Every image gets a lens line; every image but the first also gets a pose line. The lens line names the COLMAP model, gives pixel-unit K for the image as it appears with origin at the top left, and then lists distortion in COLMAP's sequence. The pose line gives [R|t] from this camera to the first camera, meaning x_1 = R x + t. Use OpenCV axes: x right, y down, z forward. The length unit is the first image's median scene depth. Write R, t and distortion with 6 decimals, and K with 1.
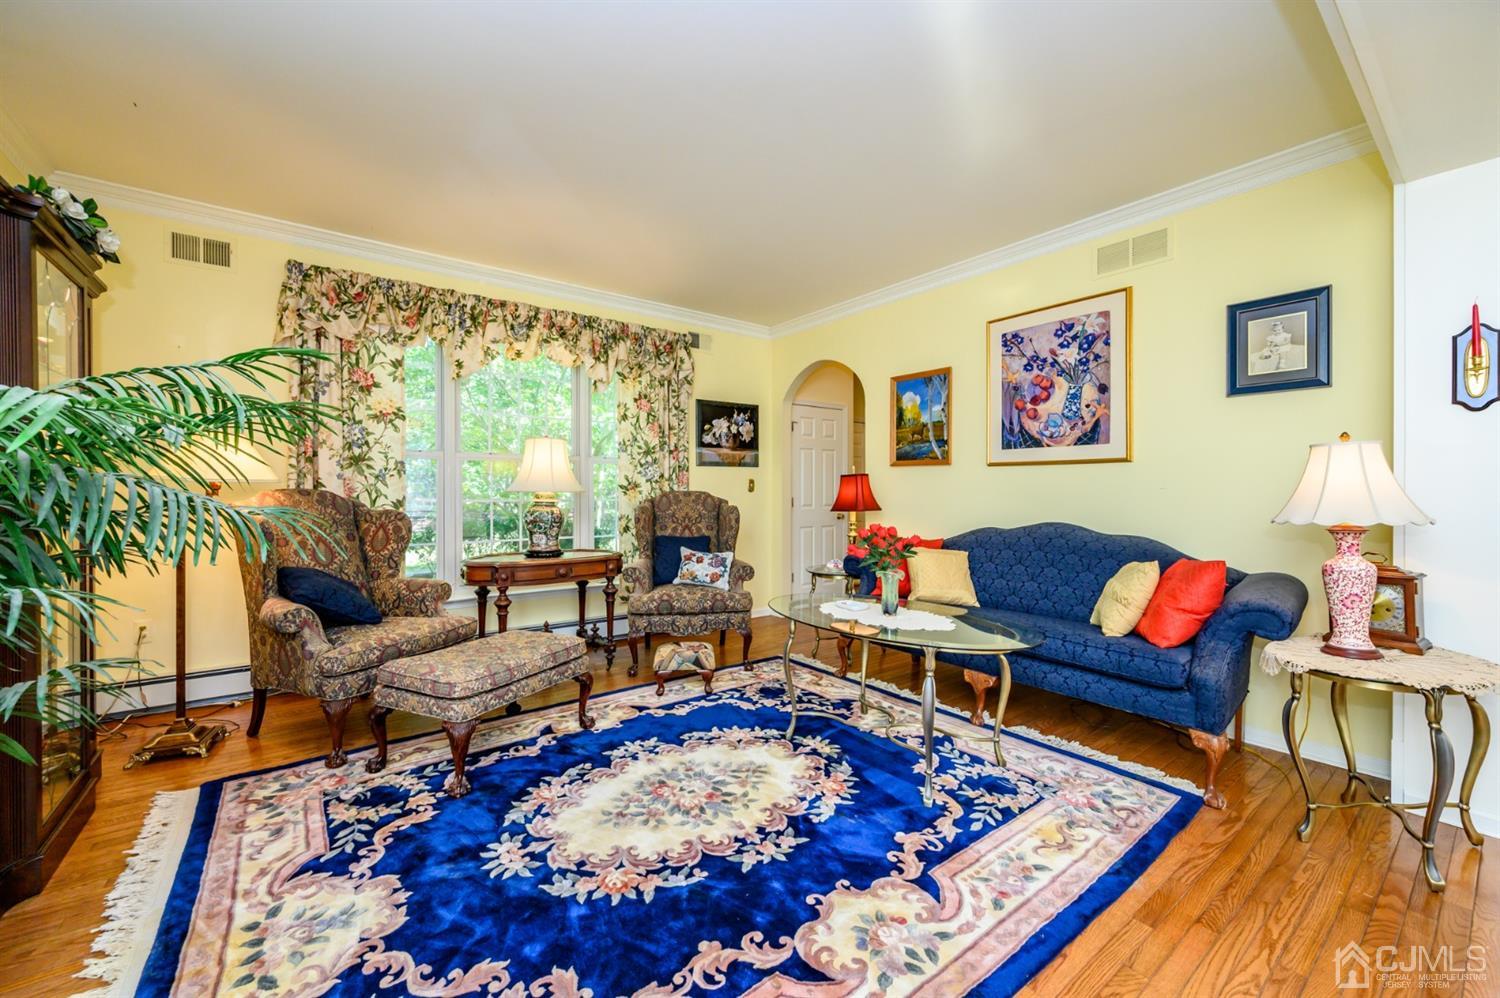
lens RADIAL K [[589.2, 0, 742.9], [0, 589.2, 493.7], [0, 0, 1]] dist [0.001762, -0.000188]
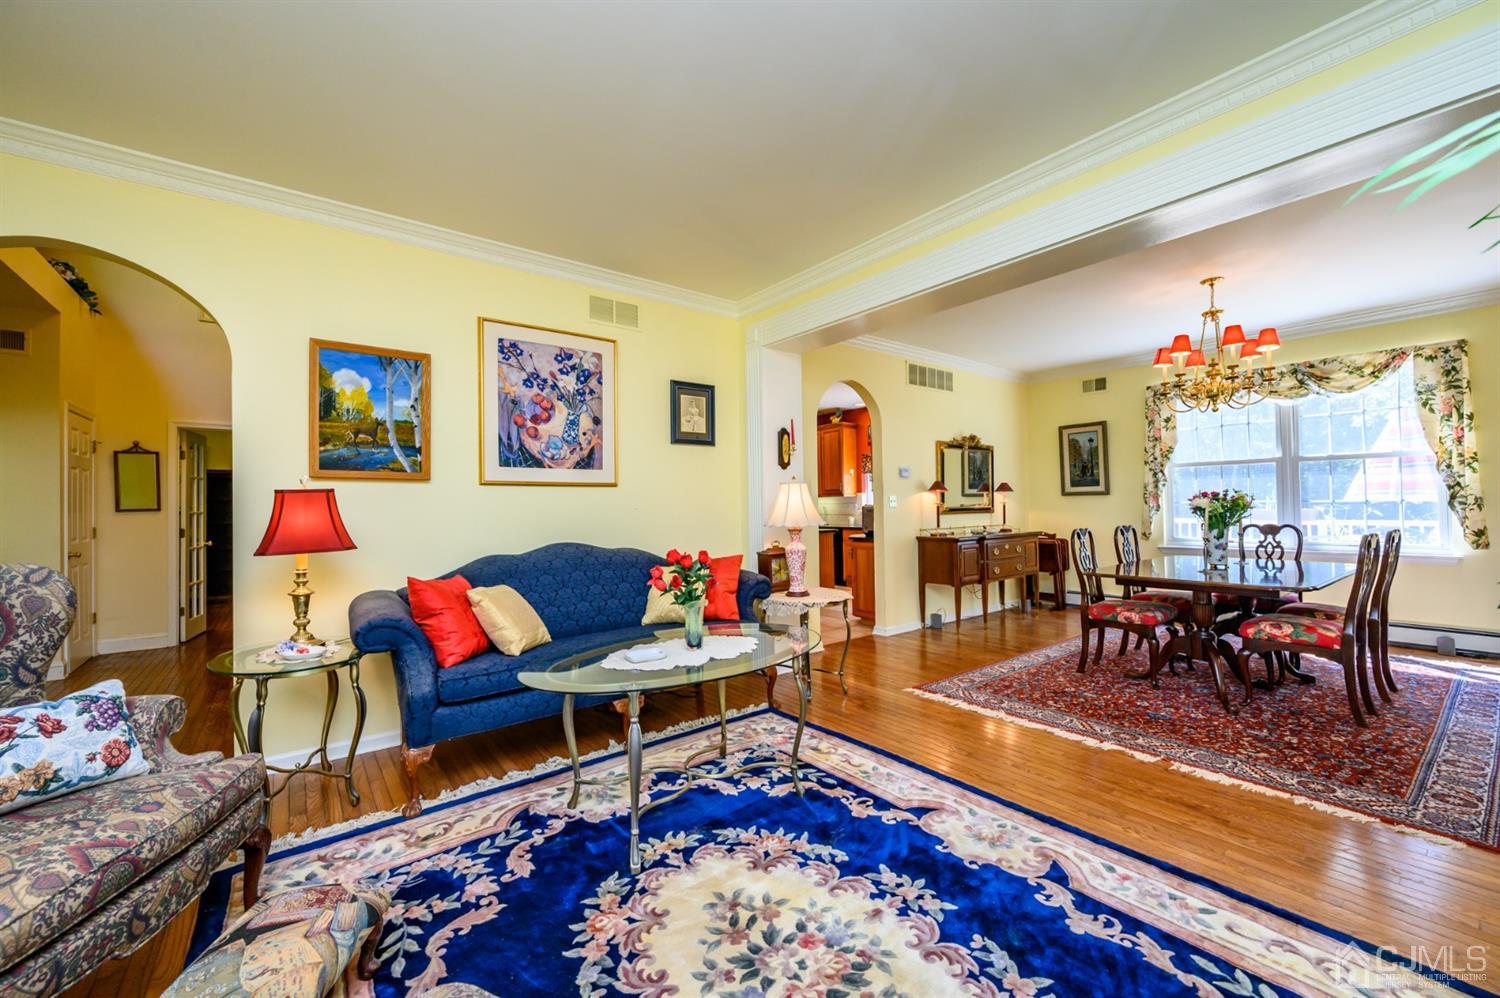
lens RADIAL K [[589.2, 0, 744.2], [0, 589.2, 500.3], [0, 0, 1]] dist [0.001762, -0.000188]
pose [[-0.012570, 0.009483, 0.999876, -0.502553], [0.020282, 0.999752, -0.009227, -0.009125], [-0.999715, 0.020163, -0.012759, 0.705852]]
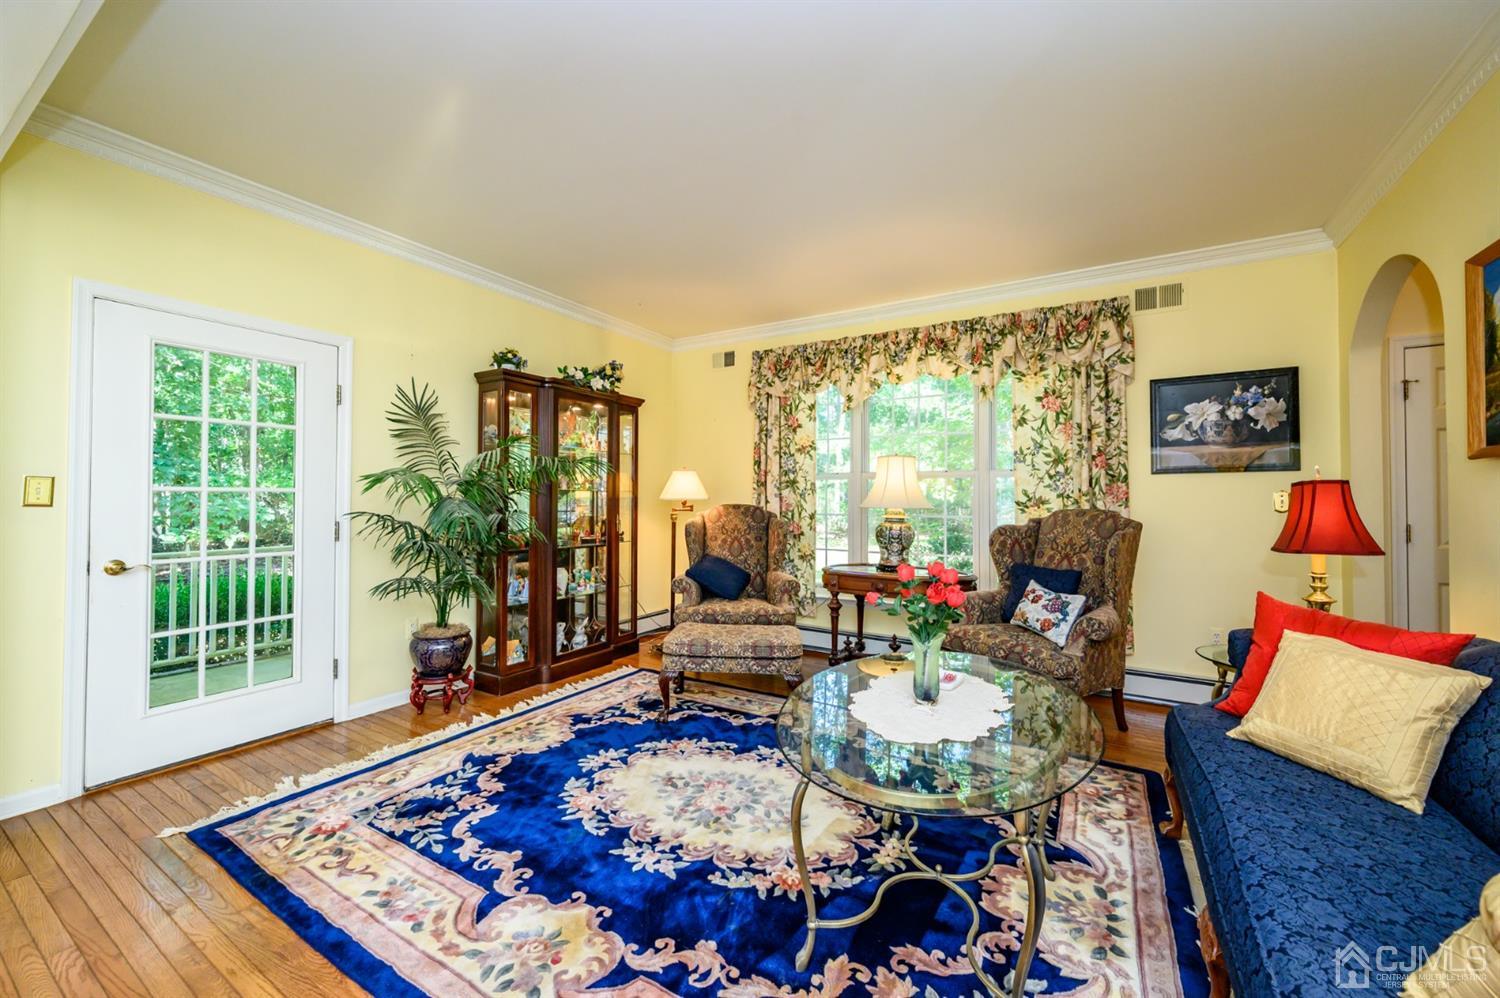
lens RADIAL K [[589.2, 0, 747.2], [0, 589.2, 493.2], [0, 0, 1]] dist [0.001762, -0.000188]
pose [[0.366861, -0.011387, -0.930206, 0.599414], [-0.010692, 0.999807, -0.016455, -0.010807], [0.930214, 0.015982, 0.366669, 0.431817]]
